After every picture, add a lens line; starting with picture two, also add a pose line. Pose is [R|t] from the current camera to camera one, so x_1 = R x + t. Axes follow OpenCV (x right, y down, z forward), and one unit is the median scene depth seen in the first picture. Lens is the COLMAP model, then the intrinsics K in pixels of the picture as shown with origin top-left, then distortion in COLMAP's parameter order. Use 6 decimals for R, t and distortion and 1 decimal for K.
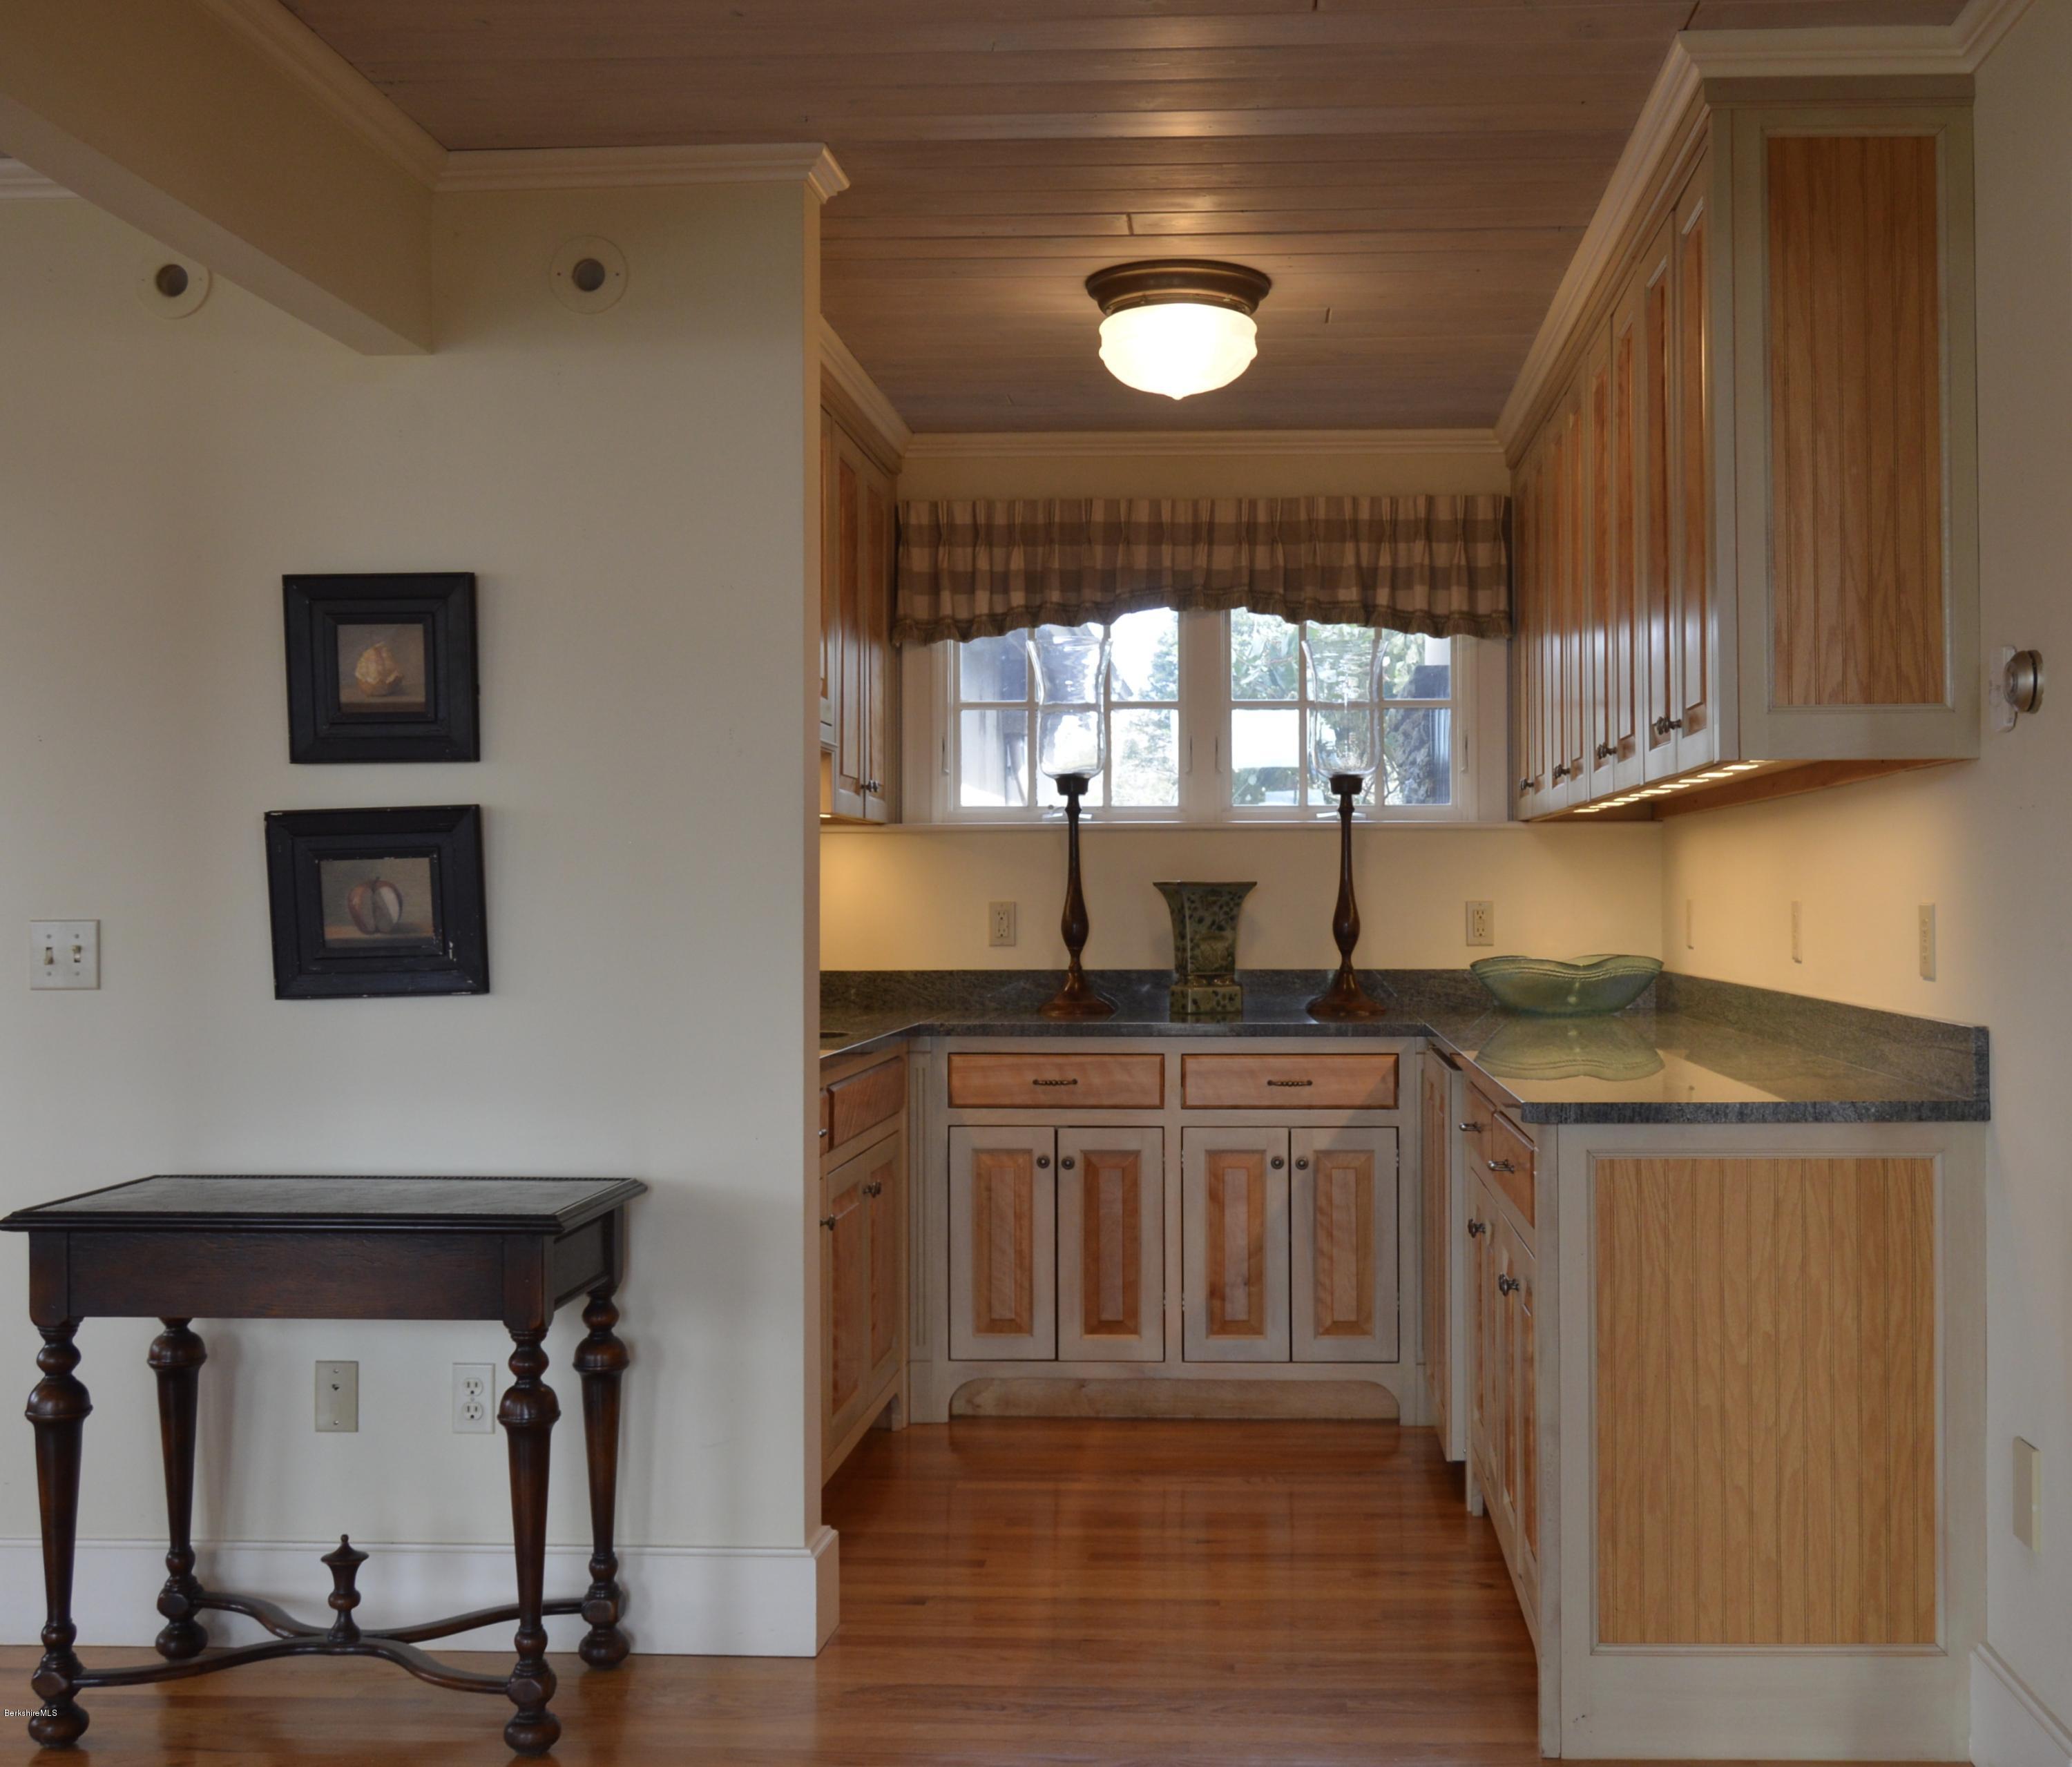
lens RADIAL K [[2097.7, 0, 1036.0], [0, 2097.7, 883.5], [0, 0, 1]] dist [0.000375, 0.003913]
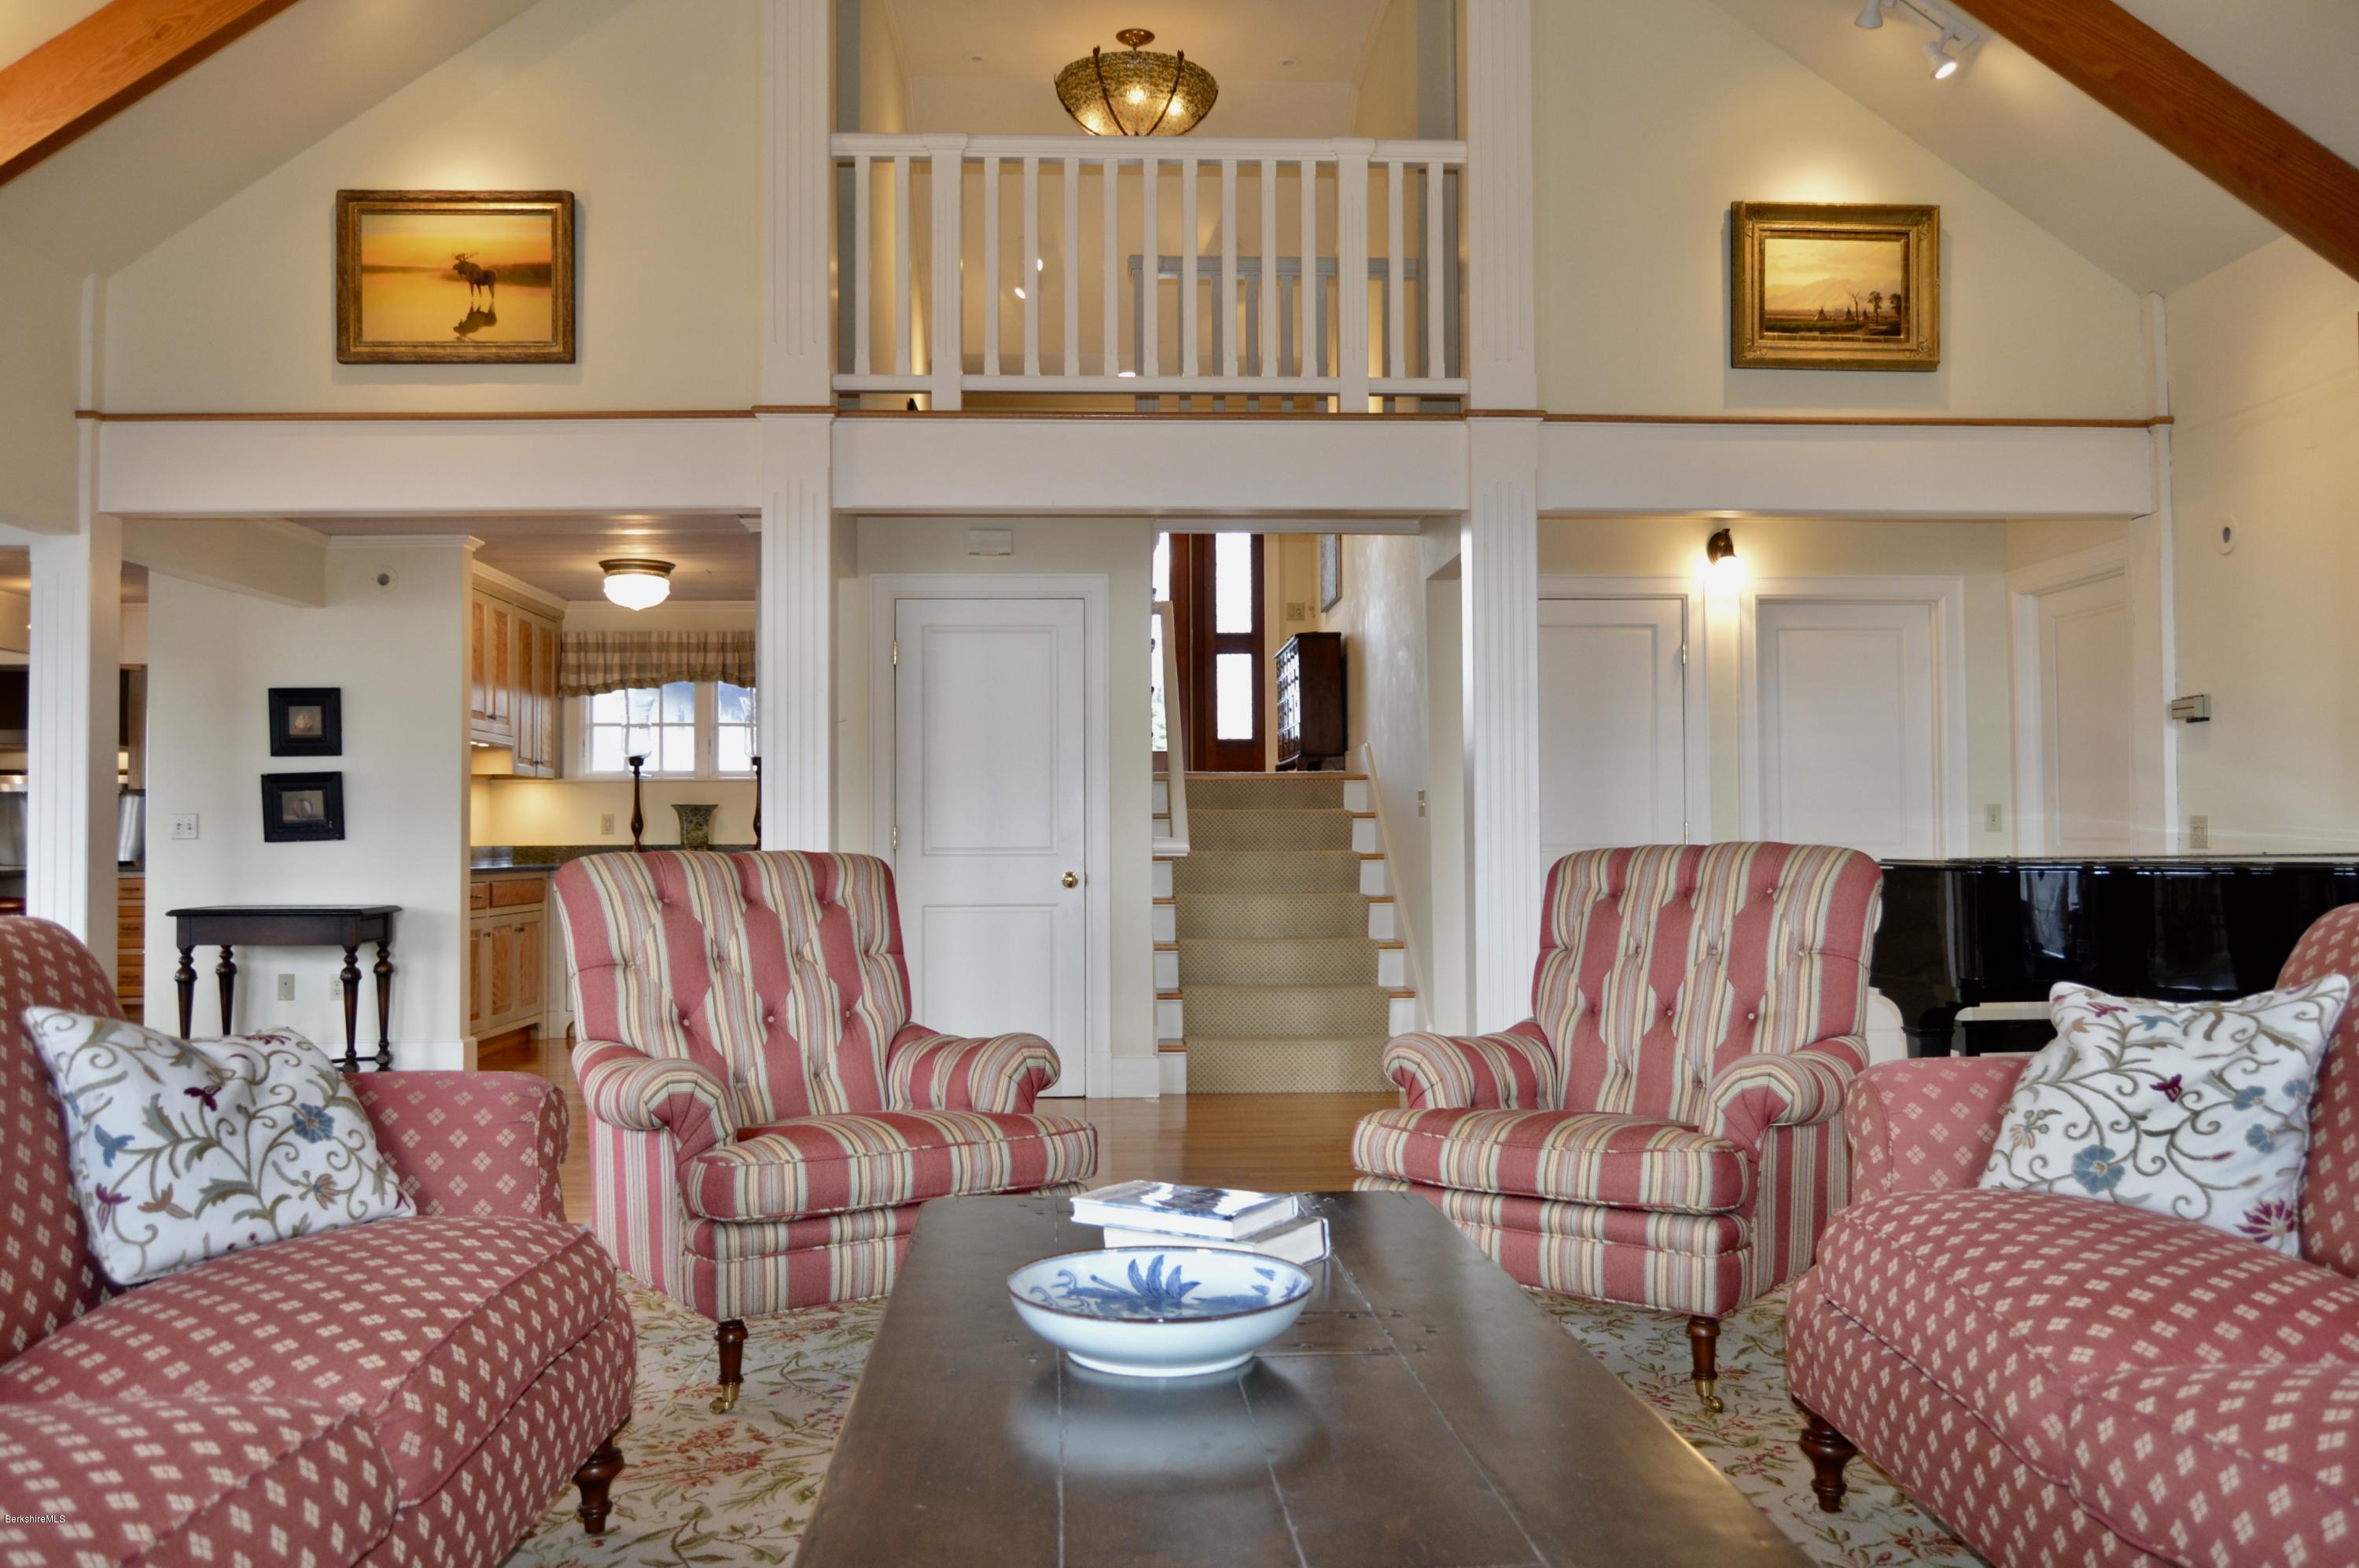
lens RADIAL K [[1936.6, 0, 1187.2], [0, 1936.6, 780.0], [0, 0, 1]] dist [-0.012976, -0.000616]
pose [[0.995711, -0.001413, 0.092507, 0.539404], [0.004177, 0.999551, -0.029687, 0.047887], [-0.092424, 0.029946, 0.995269, -1.448186]]
